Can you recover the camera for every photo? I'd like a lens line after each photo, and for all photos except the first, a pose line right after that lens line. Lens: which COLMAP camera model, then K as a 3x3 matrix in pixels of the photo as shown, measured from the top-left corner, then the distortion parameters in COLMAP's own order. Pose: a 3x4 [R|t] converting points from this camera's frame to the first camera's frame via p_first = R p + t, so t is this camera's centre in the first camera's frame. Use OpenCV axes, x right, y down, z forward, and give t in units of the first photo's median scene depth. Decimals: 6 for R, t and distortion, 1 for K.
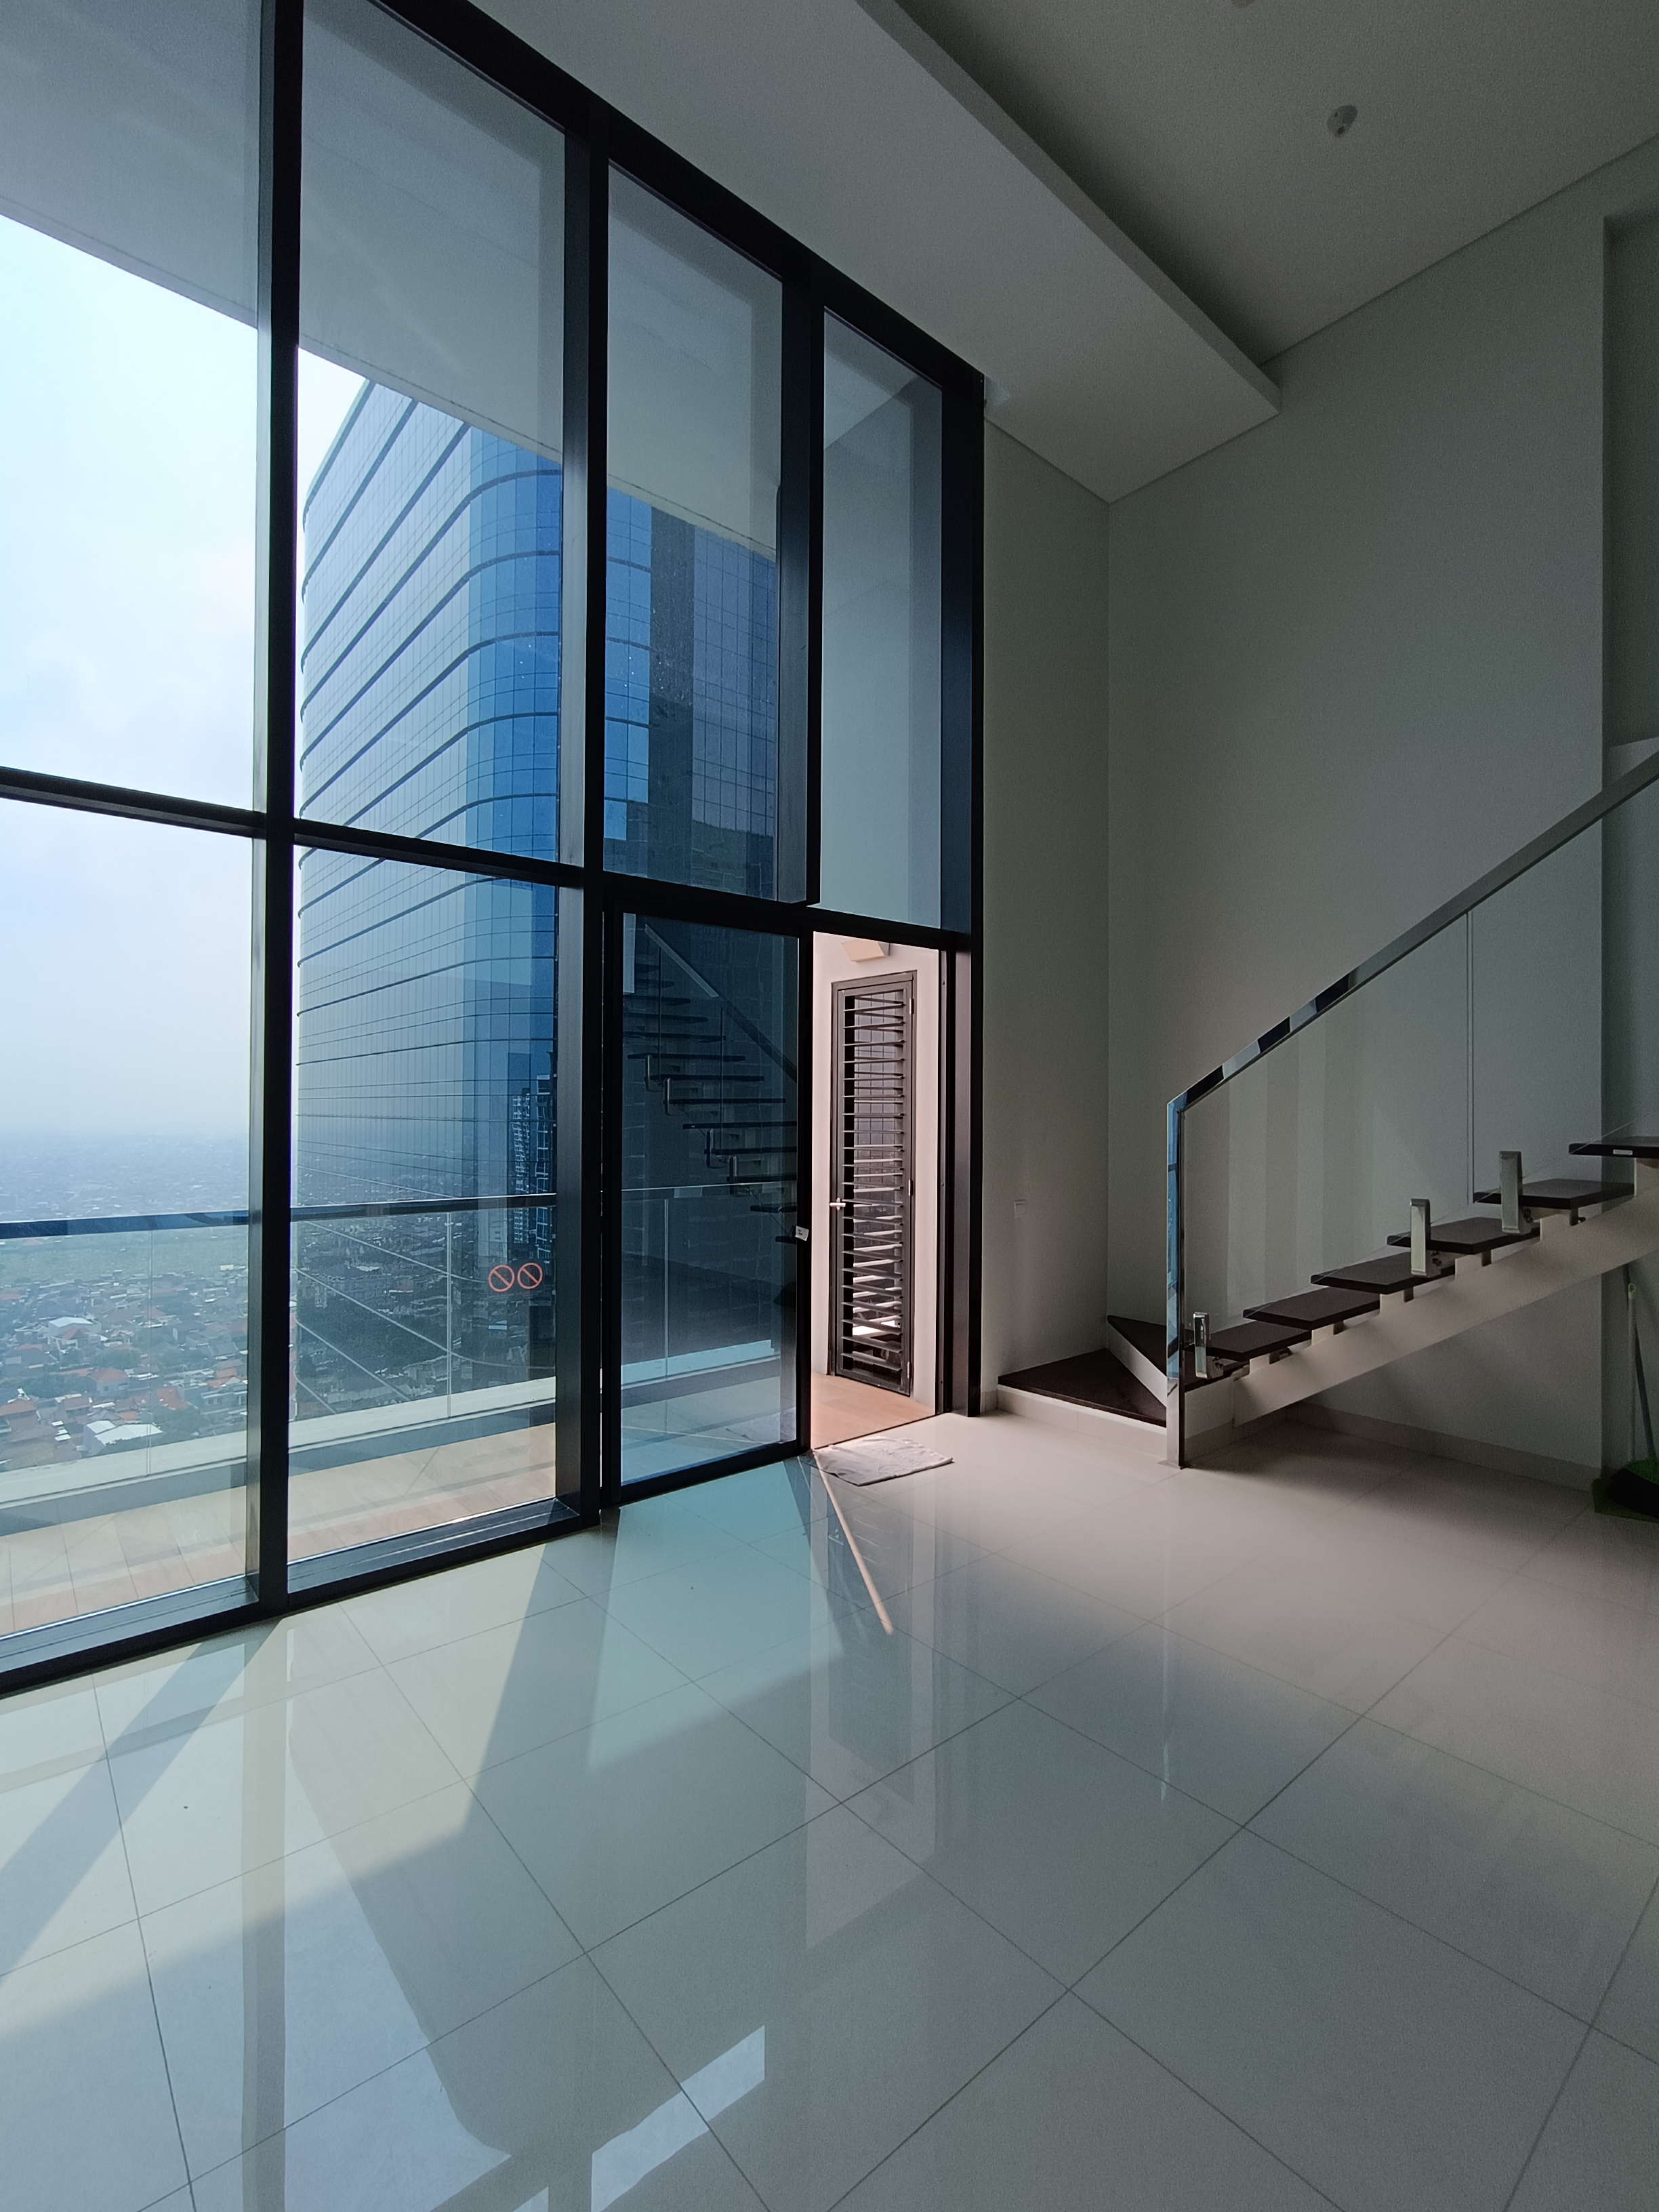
lens RADIAL K [[996.9, 0, 829.5], [0, 996.9, 1106.0], [0, 0, 1]] dist [-0.000367, -0.000027]
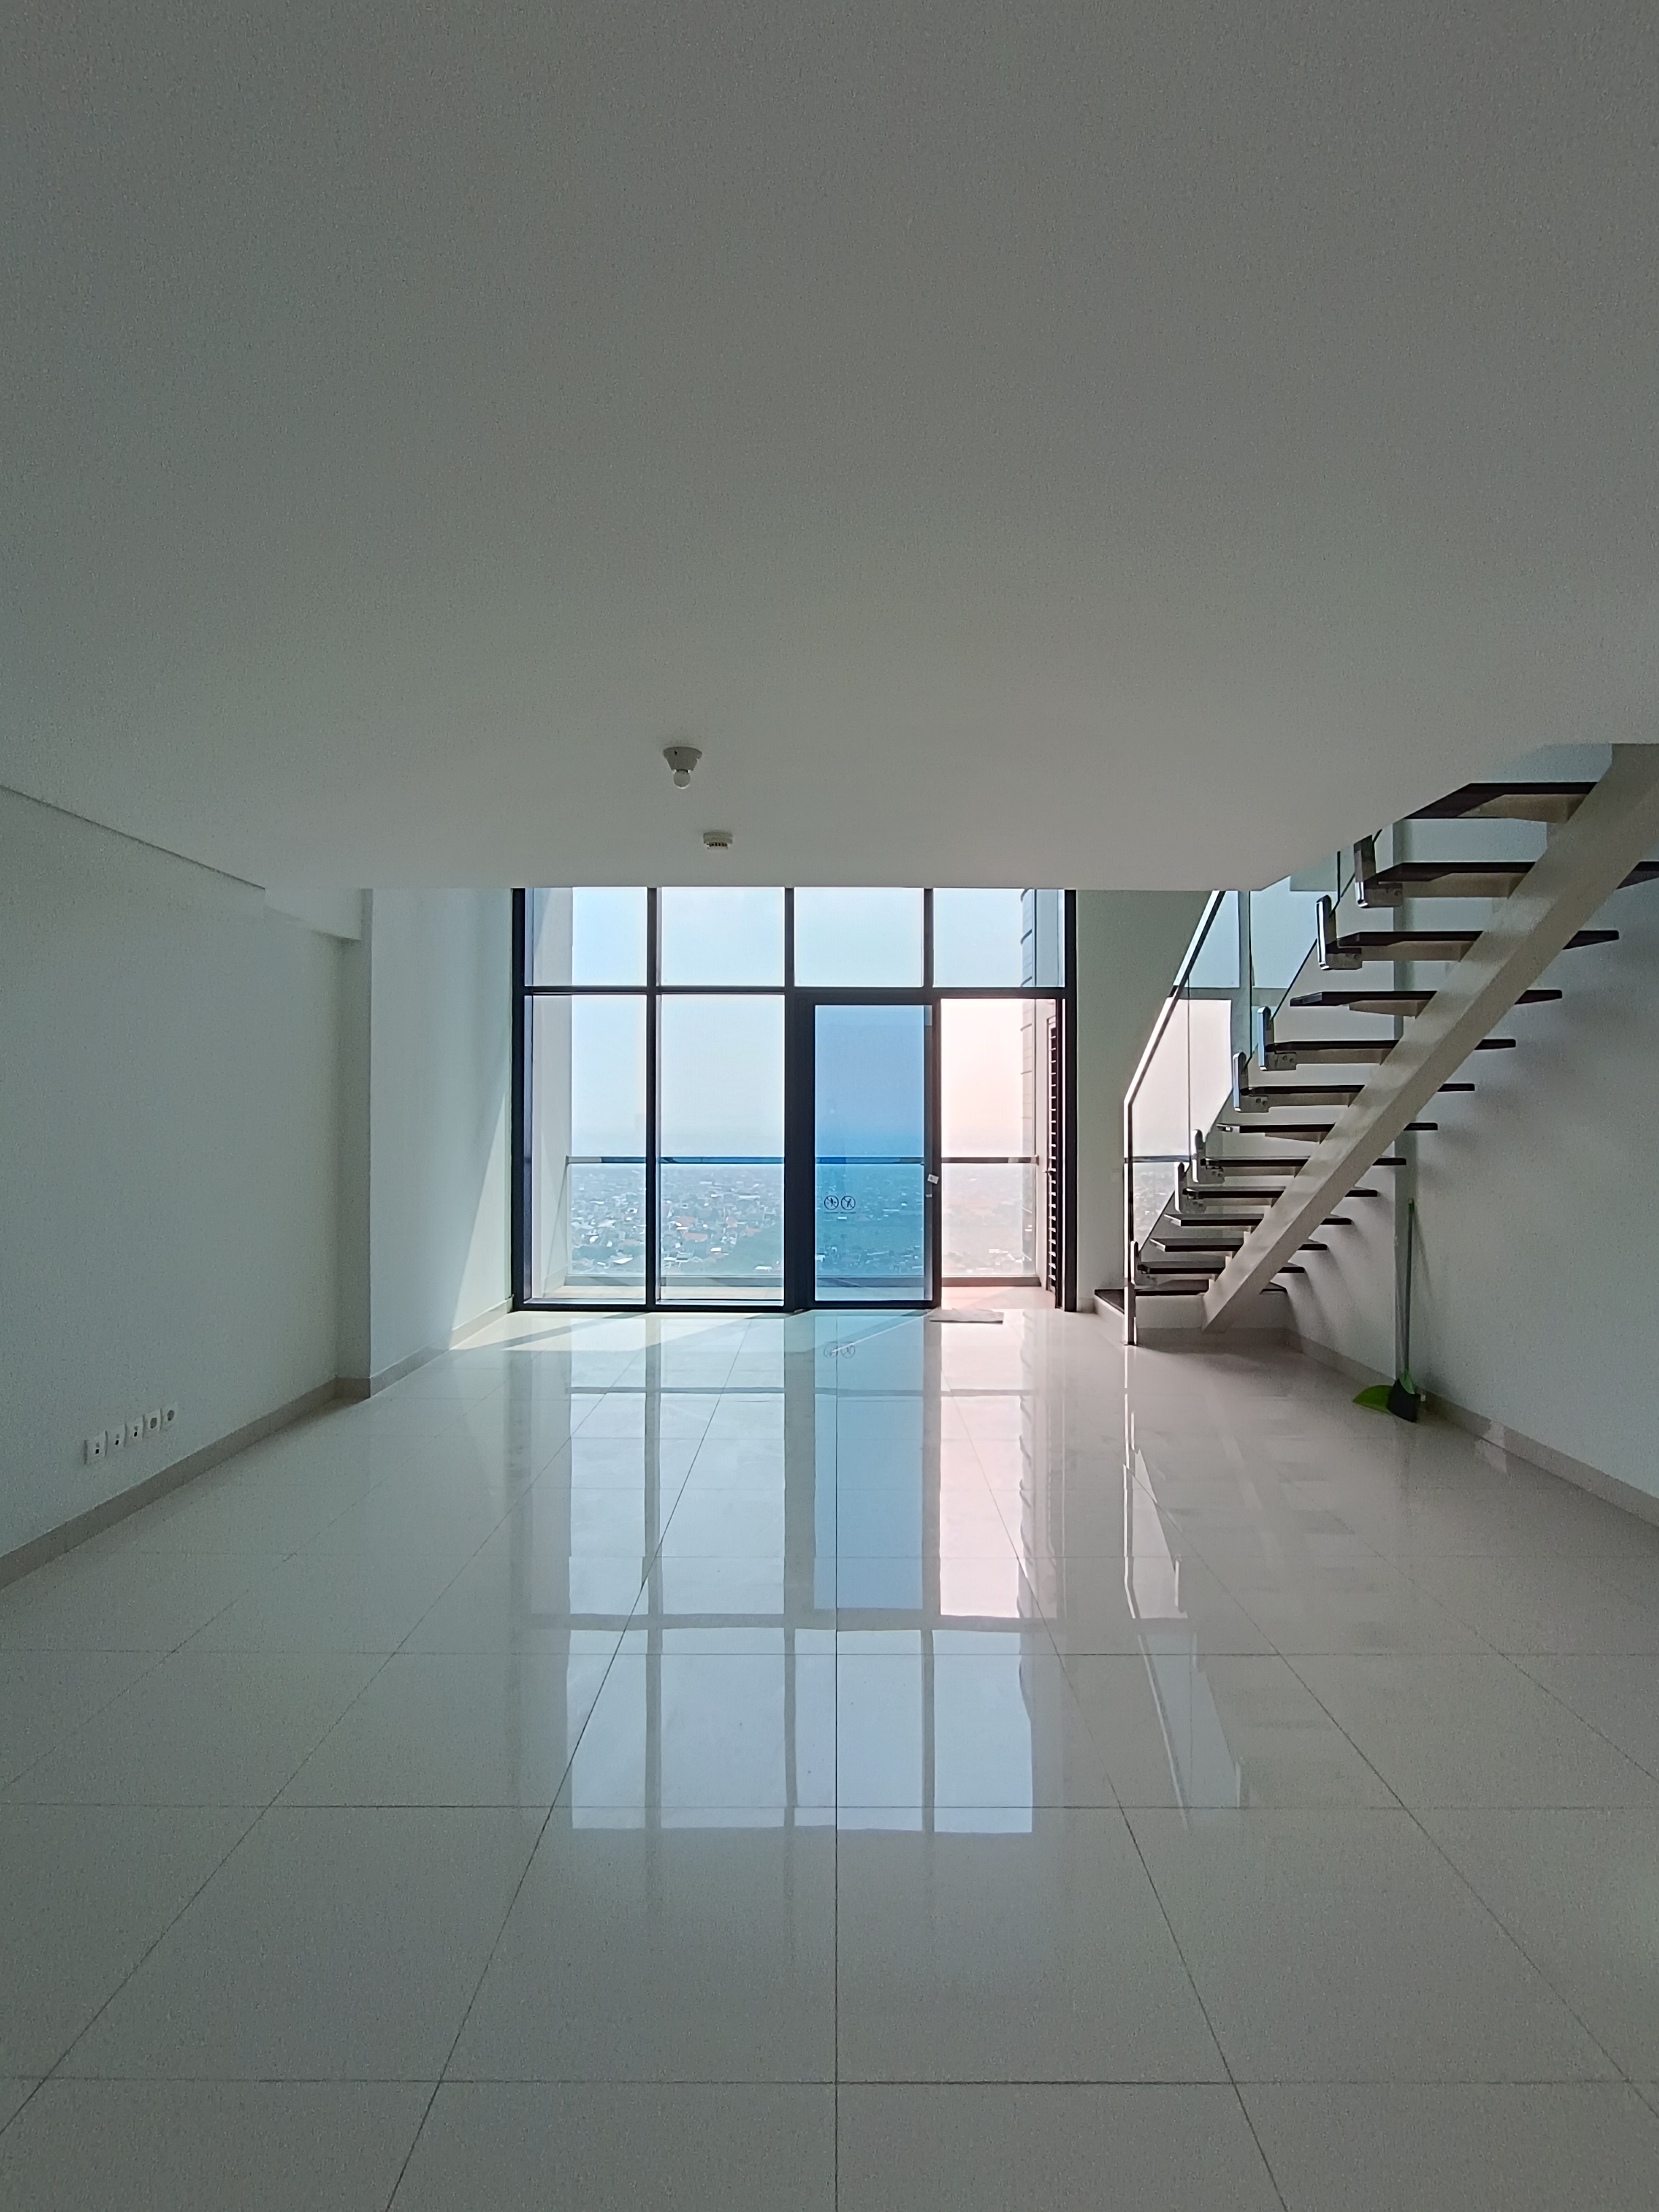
lens RADIAL K [[996.9, 0, 829.5], [0, 996.9, 1106.0], [0, 0, 1]] dist [-0.000367, -0.000027]
pose [[0.758822, -0.009430, -0.651230, 0.839862], [0.006673, 0.999955, -0.006705, 0.013070], [0.651264, 0.000743, 0.758850, -0.355054]]
